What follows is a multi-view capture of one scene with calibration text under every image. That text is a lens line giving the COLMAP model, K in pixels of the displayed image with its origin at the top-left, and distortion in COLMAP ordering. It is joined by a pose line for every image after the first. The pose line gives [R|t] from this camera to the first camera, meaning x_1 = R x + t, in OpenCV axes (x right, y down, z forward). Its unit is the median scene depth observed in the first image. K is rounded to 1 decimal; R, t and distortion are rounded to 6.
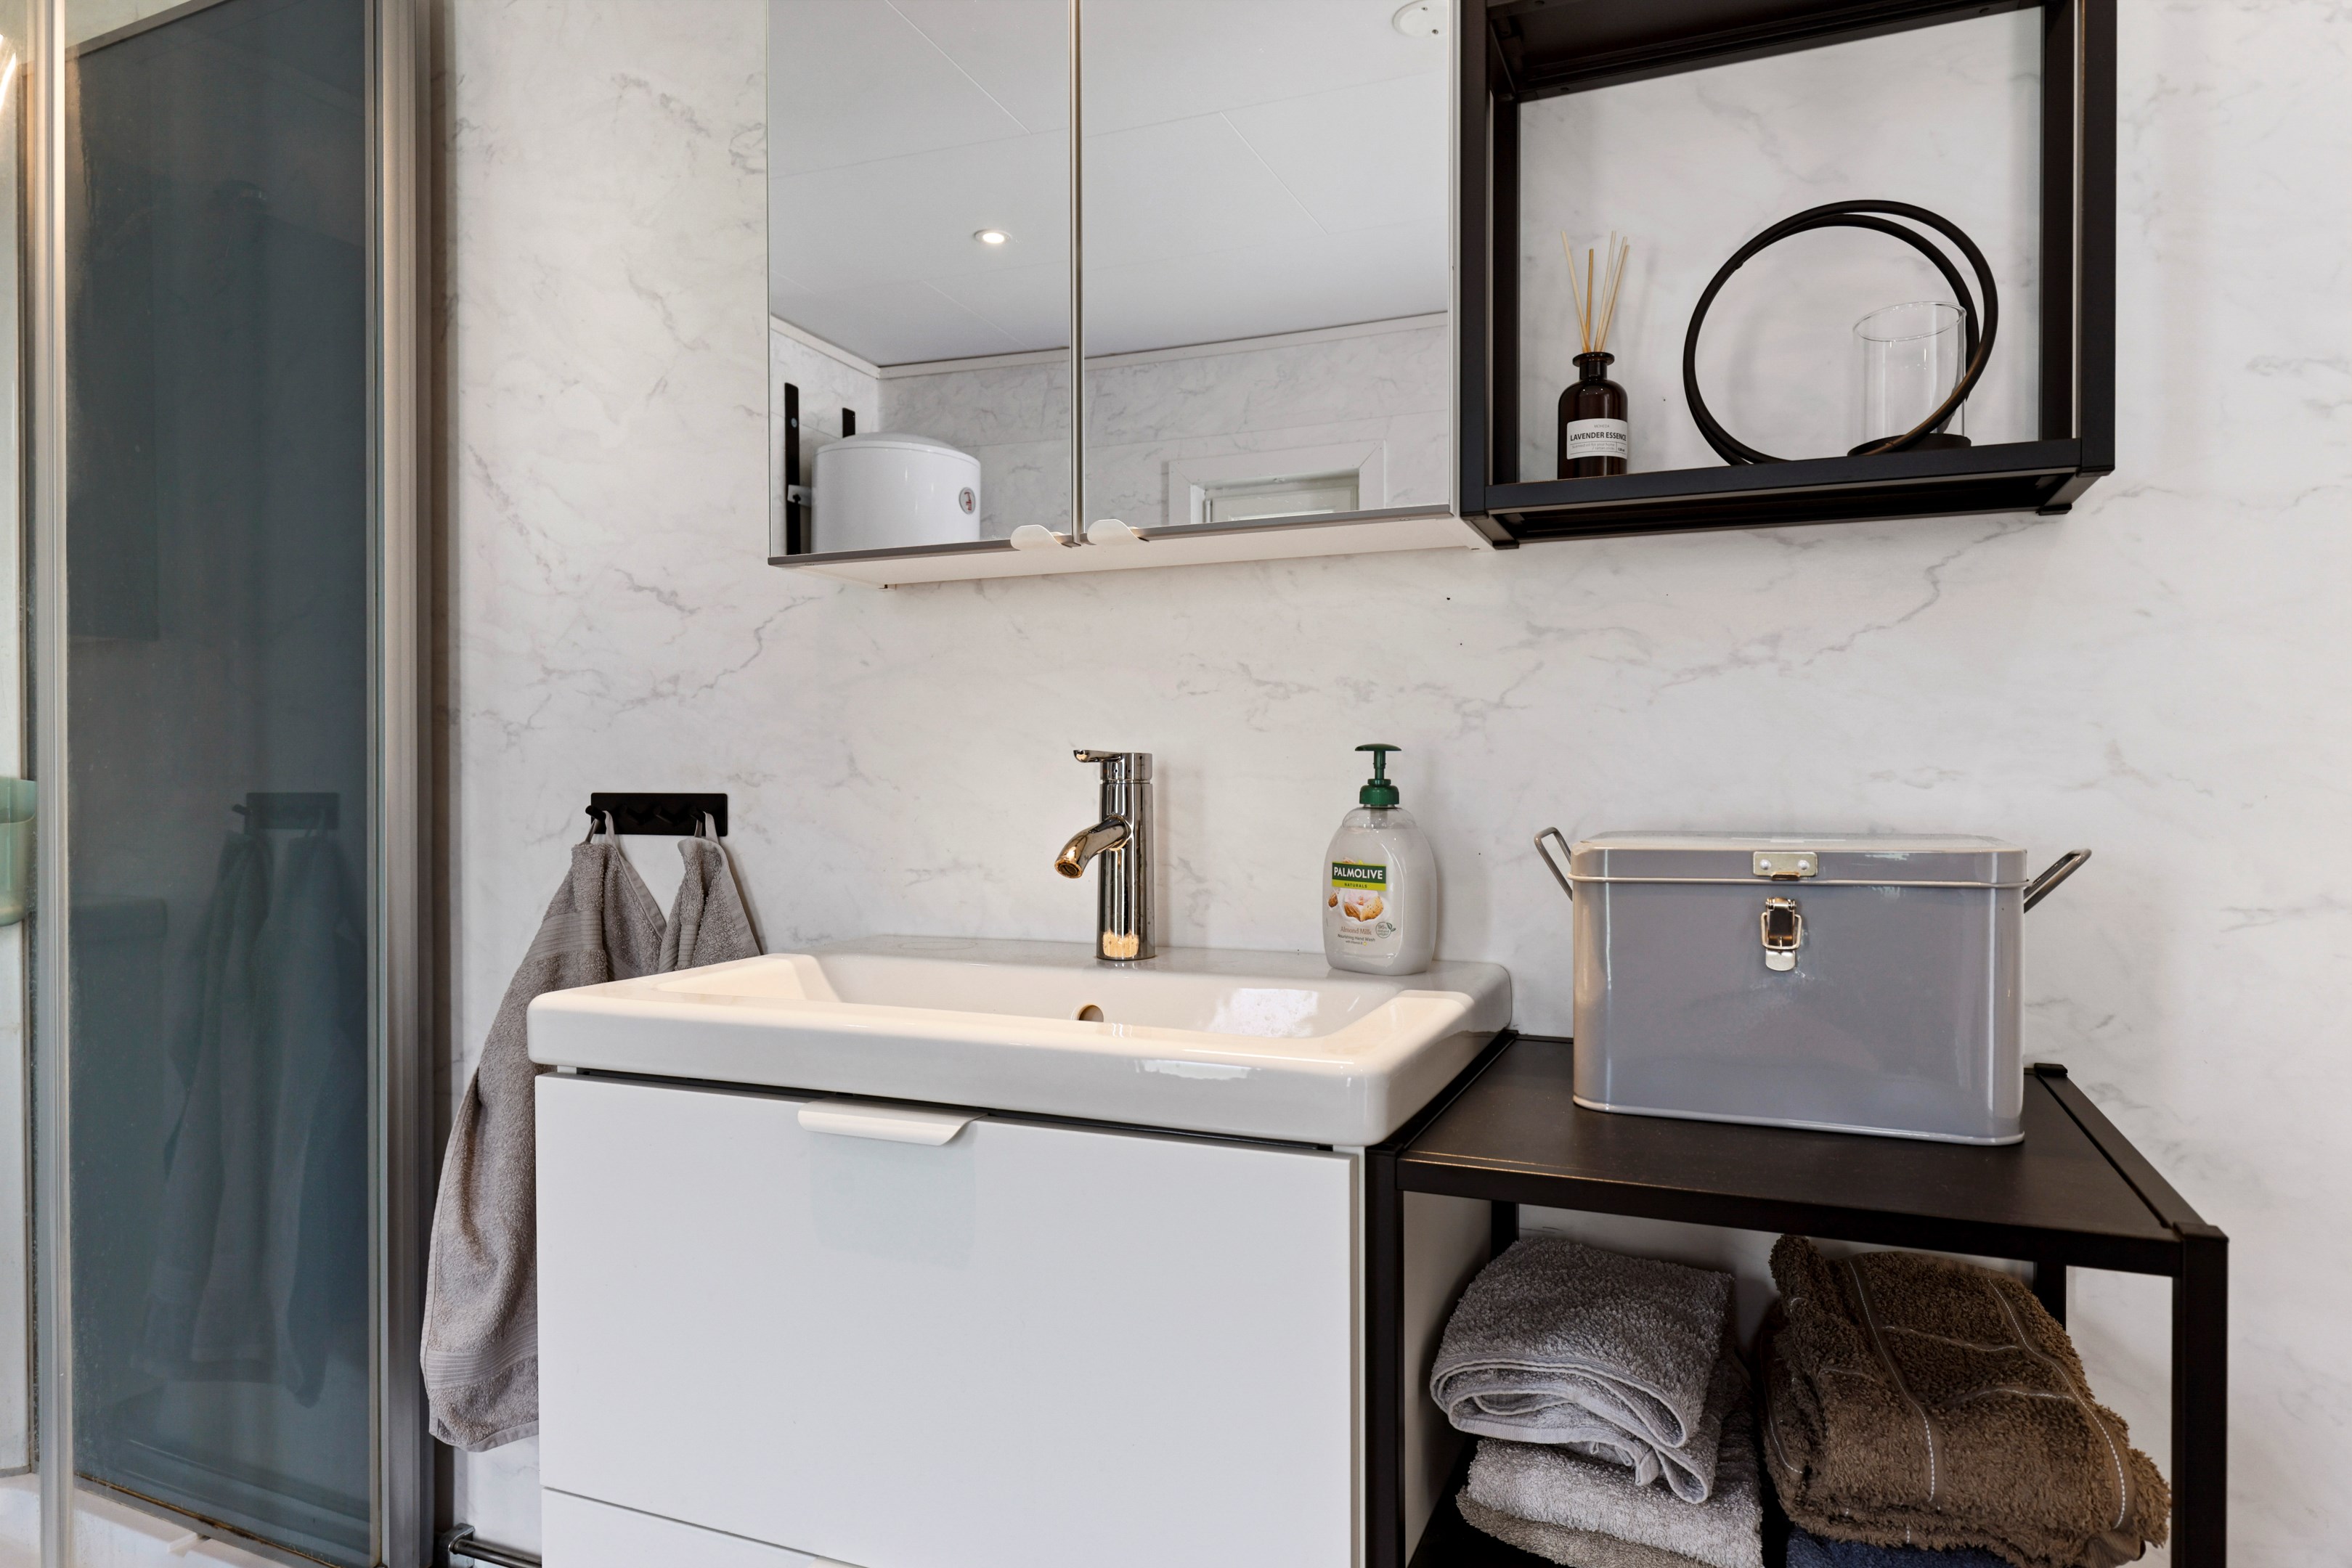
lens RADIAL K [[1380.2, 0, 1183.3], [0, 1380.2, 793.6], [0, 0, 1]] dist [0.001480, -0.000758]
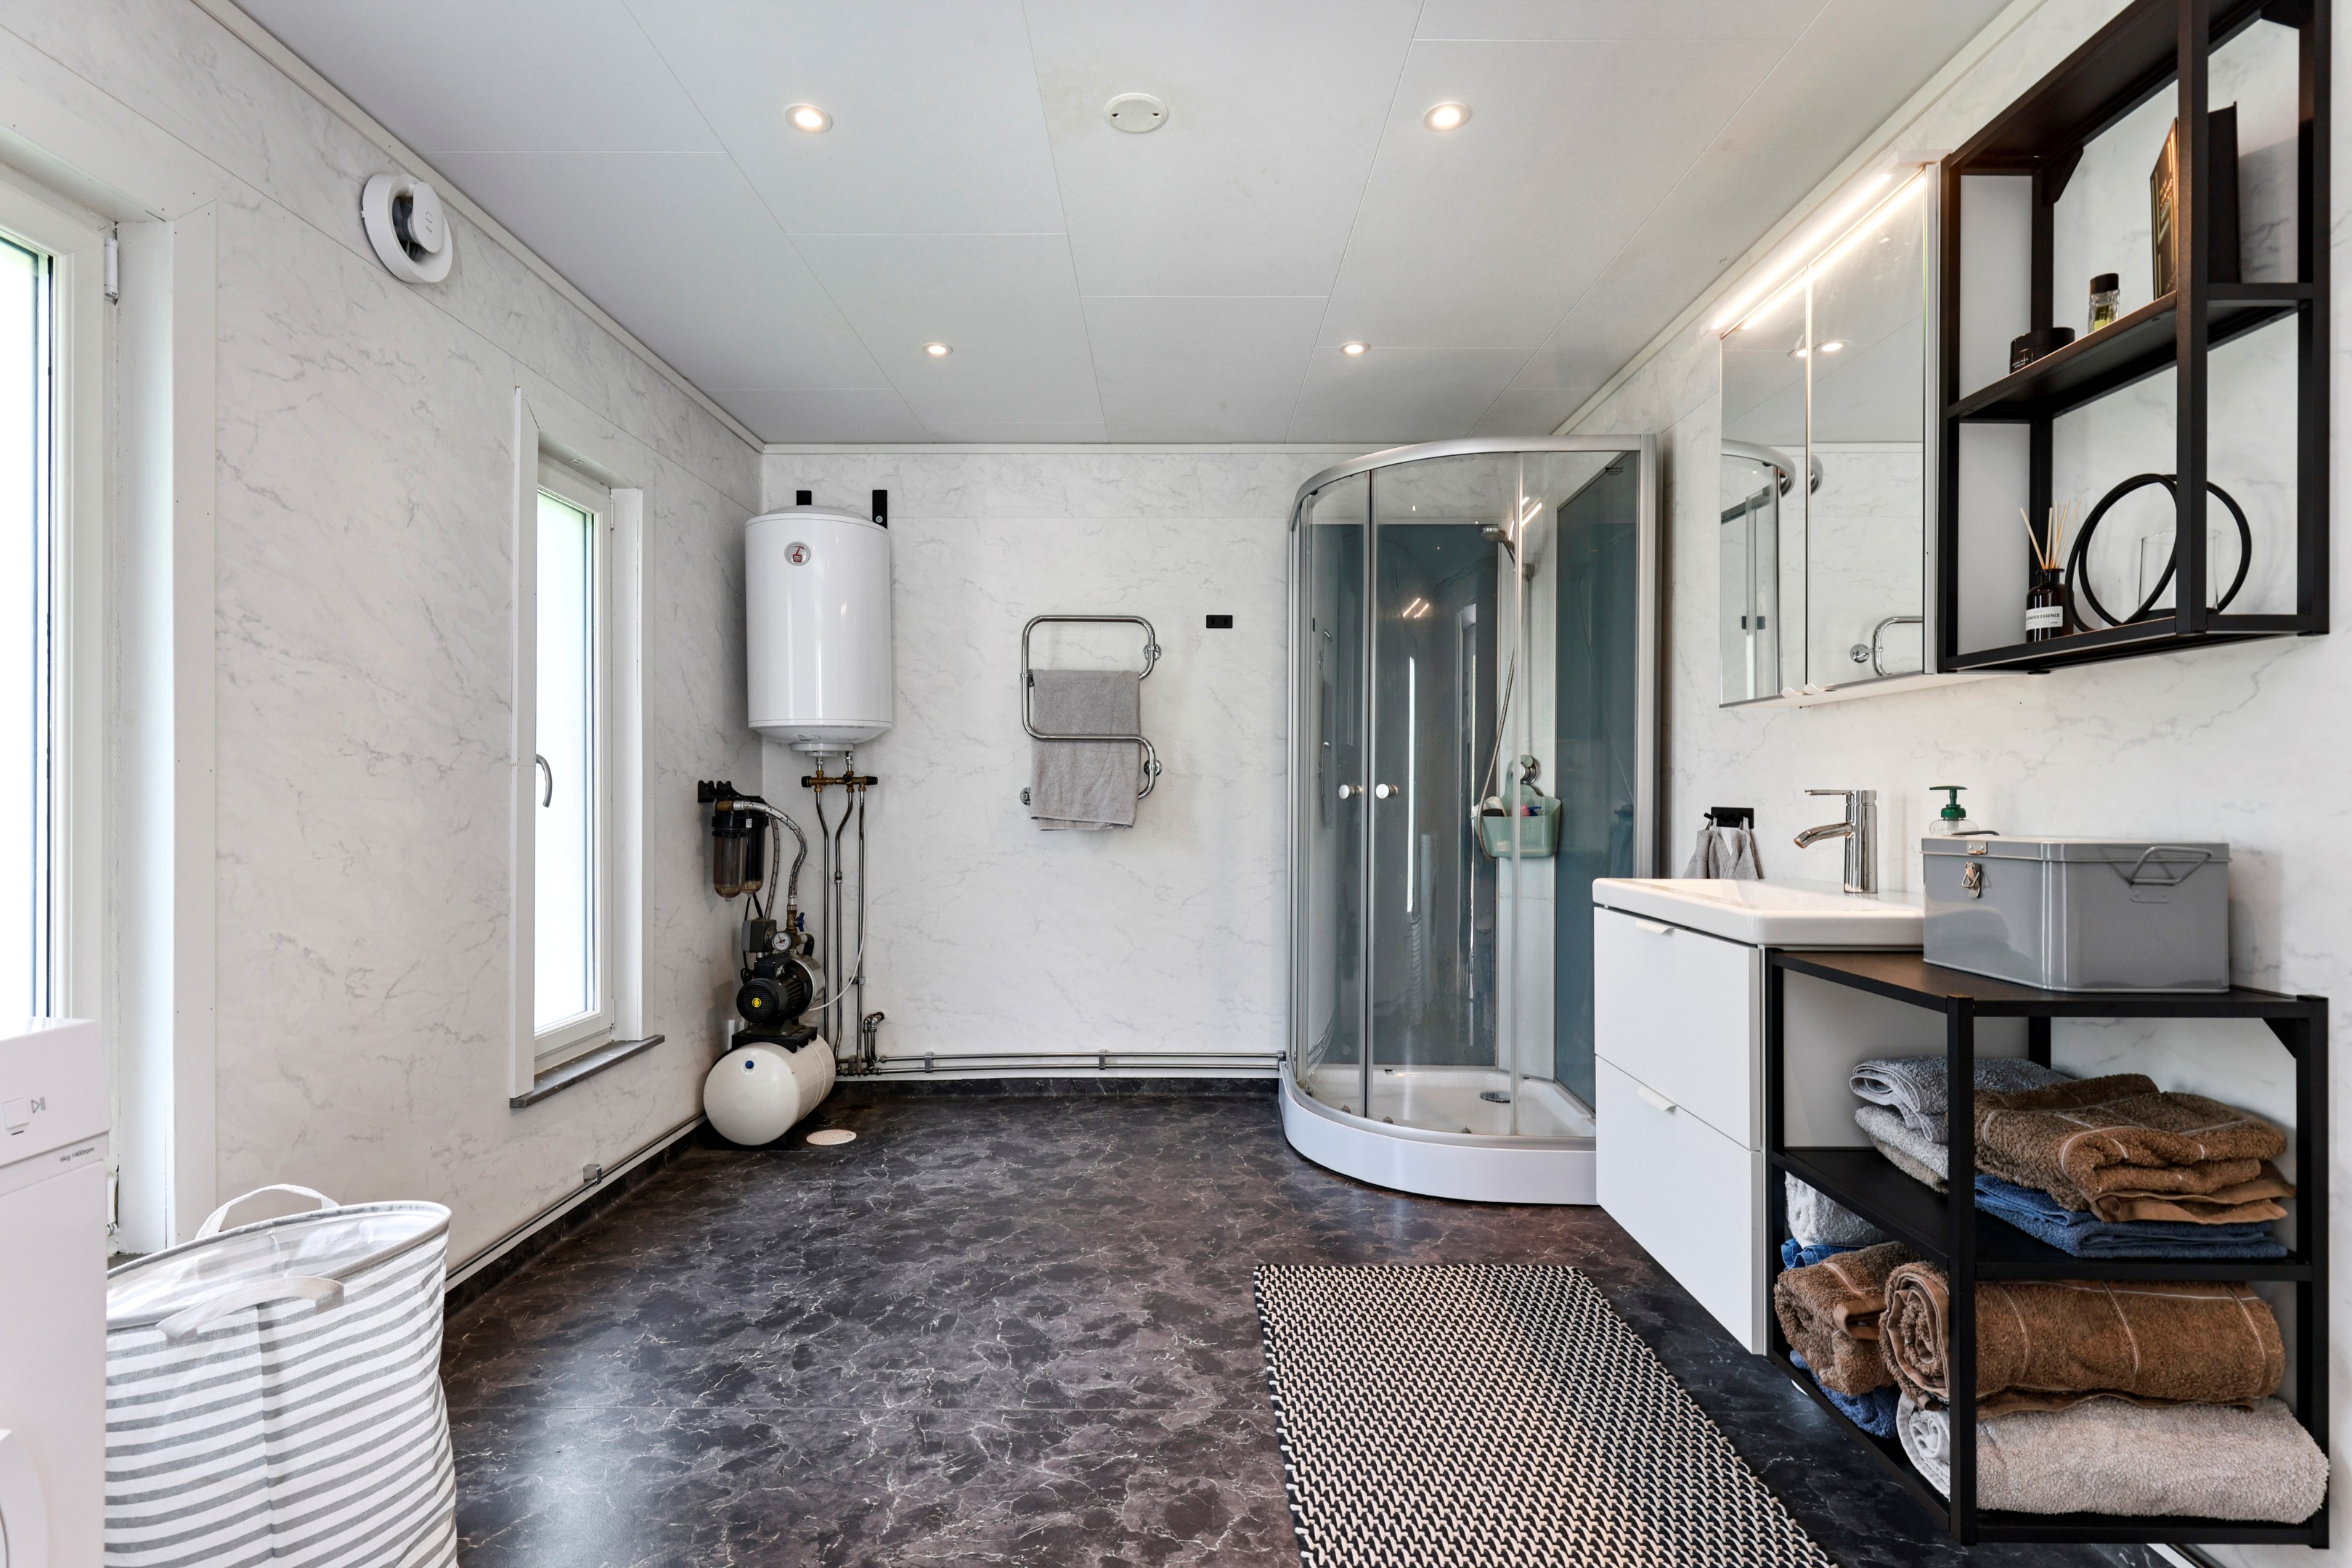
lens RADIAL K [[1121.9, 0, 1175.6], [0, 1121.9, 791.4], [0, 0, 1]] dist [-0.001146, -0.000016]
pose [[0.373086, -0.002202, -0.927794, 1.186767], [-0.007957, 0.999953, -0.005573, -0.011333], [0.927763, 0.009461, 0.373051, -0.577484]]
